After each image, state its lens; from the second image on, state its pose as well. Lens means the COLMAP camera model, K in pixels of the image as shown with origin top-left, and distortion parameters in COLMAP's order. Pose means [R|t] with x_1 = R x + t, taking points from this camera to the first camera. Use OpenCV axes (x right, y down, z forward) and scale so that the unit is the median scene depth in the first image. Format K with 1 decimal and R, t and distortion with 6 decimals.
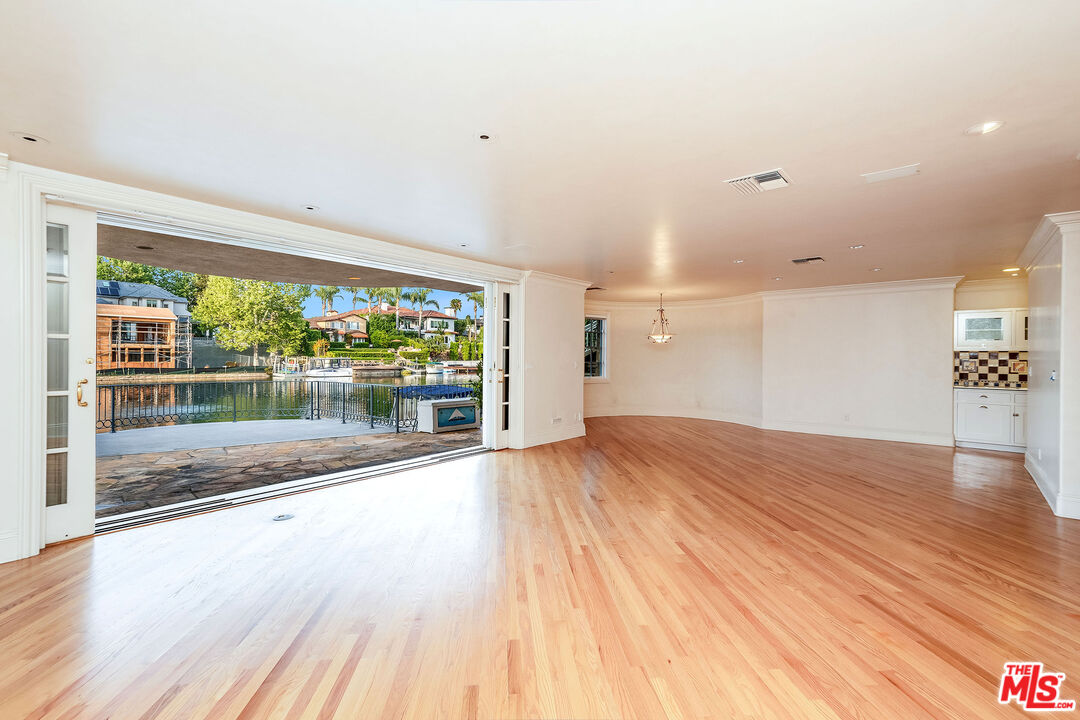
lens RADIAL K [[485.1, 0, 540.0], [0, 485.1, 360.0], [0, 0, 1]] dist [0.012453, -0.000396]
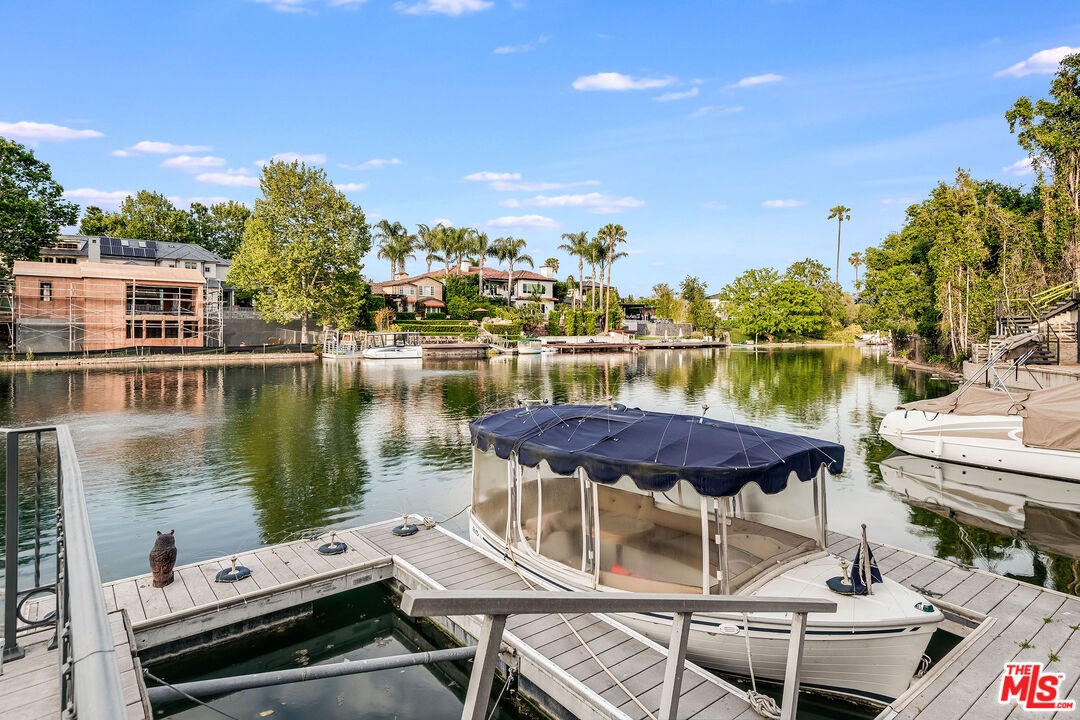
lens RADIAL K [[586.6, 0, 535.8], [0, 586.6, 327.3], [0, 0, 1]] dist [0.038514, -0.000724]
pose [[0.981694, -0.003615, -0.190433, -0.041983], [0.001151, 0.999914, -0.013047, -0.000500], [0.190464, 0.012589, 0.981613, 0.138662]]
